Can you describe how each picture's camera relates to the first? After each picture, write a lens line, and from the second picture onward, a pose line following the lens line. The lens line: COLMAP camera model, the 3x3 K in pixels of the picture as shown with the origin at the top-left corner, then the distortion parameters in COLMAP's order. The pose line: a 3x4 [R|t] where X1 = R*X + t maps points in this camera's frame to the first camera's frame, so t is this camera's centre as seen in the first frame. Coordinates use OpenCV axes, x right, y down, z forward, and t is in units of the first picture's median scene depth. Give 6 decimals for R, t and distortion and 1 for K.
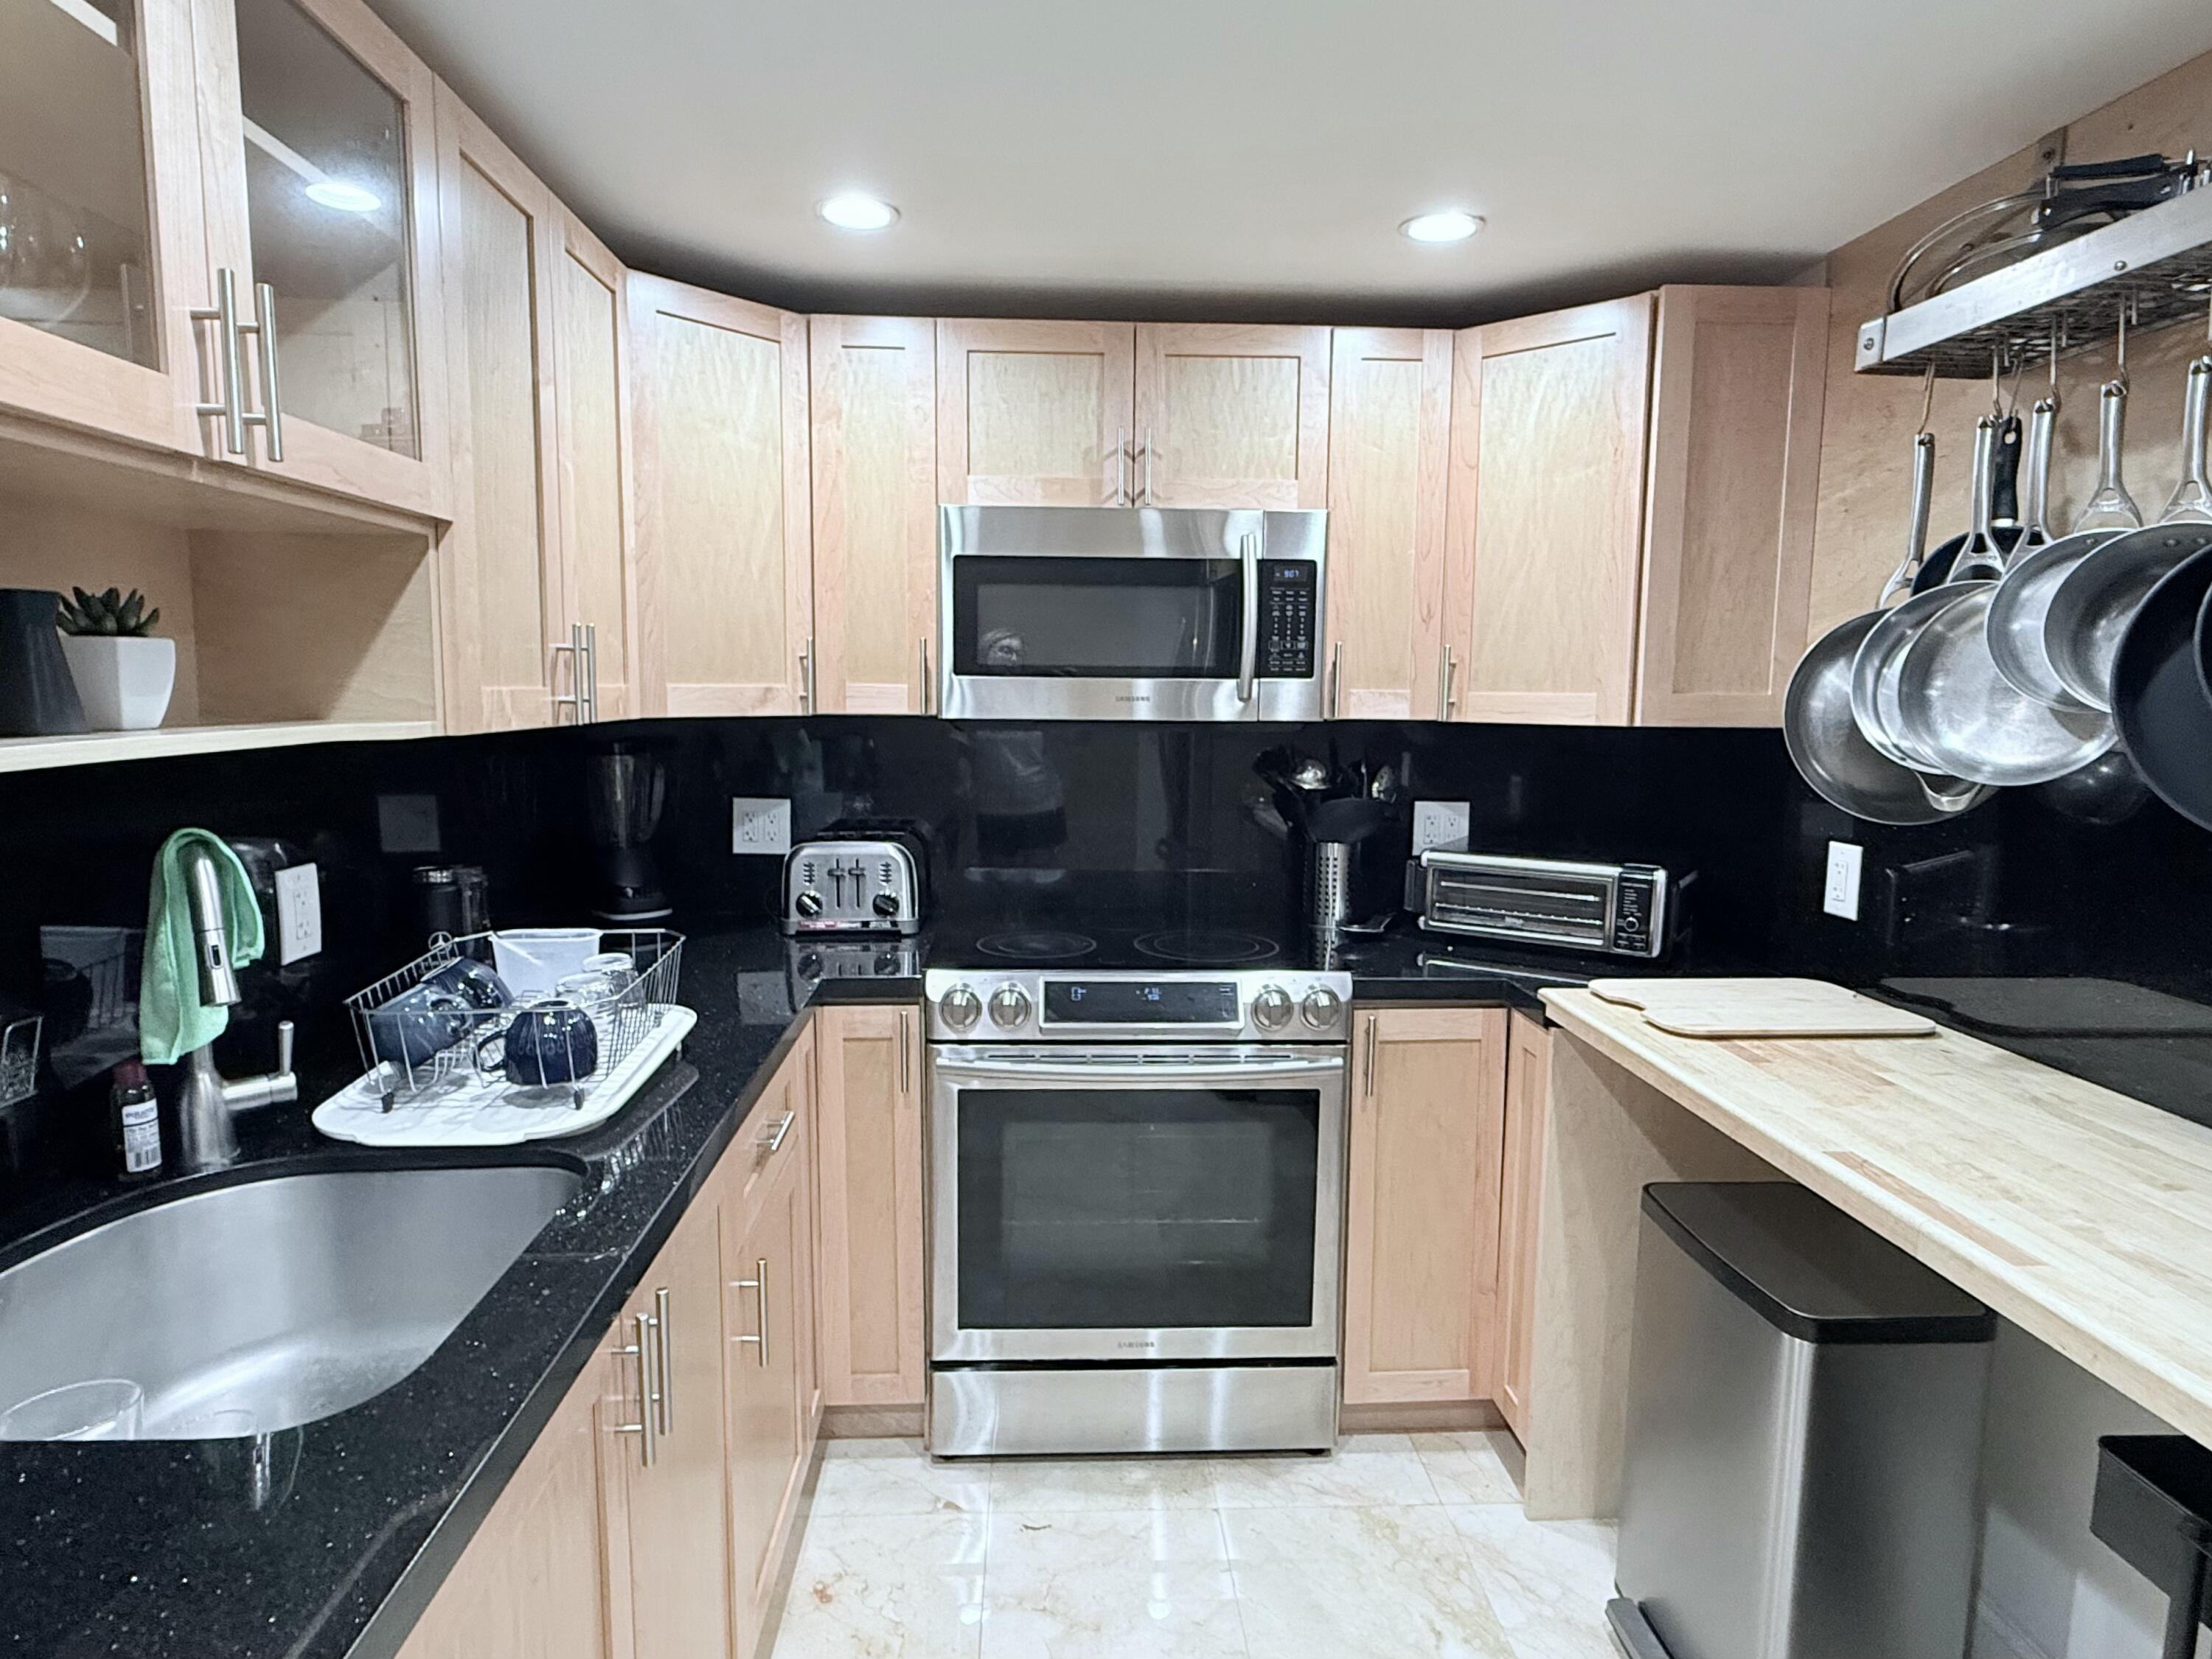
lens RADIAL K [[1252.0, 0, 1093.6], [0, 1252.0, 829.7], [0, 0, 1]] dist [-0.001602, -0.000320]
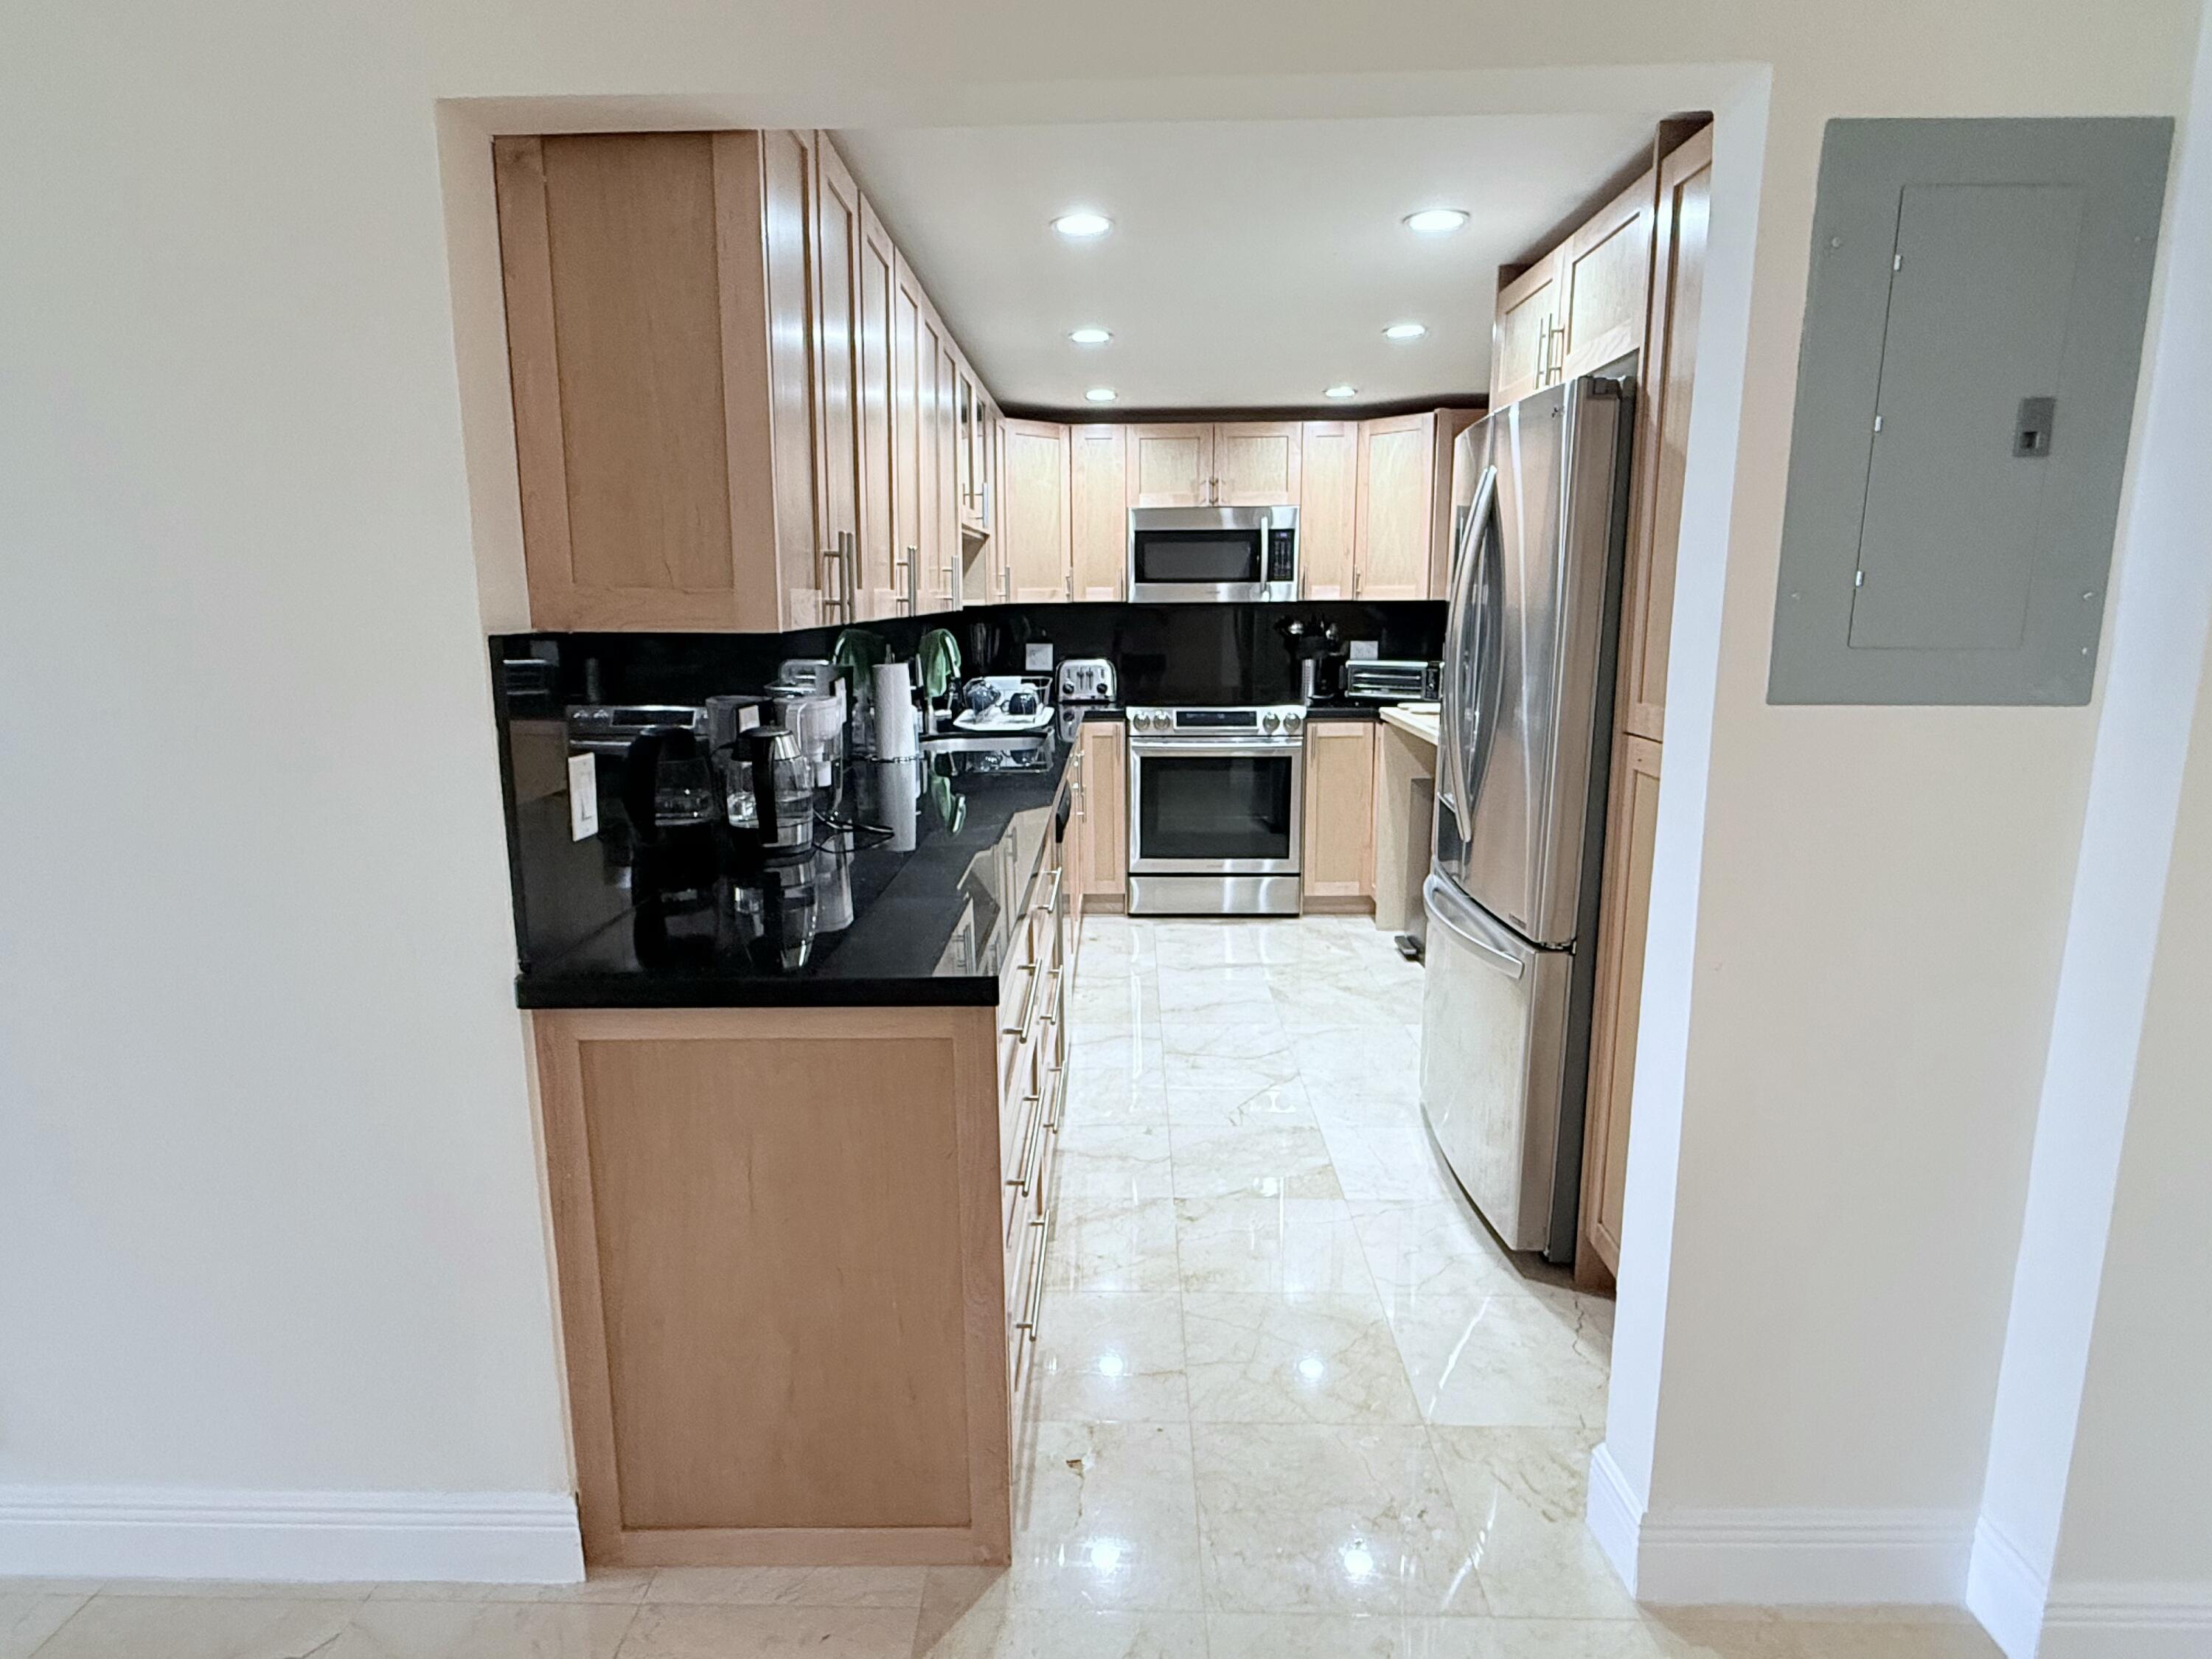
lens RADIAL K [[1238.9, 0, 1095.0], [0, 1238.9, 836.1], [0, 0, 1]] dist [0.001794, -0.002293]
pose [[0.997262, -0.003916, -0.073846, -0.019007], [0.009394, 0.997215, 0.073988, 0.177150], [0.073351, -0.074479, 0.994521, -1.350966]]
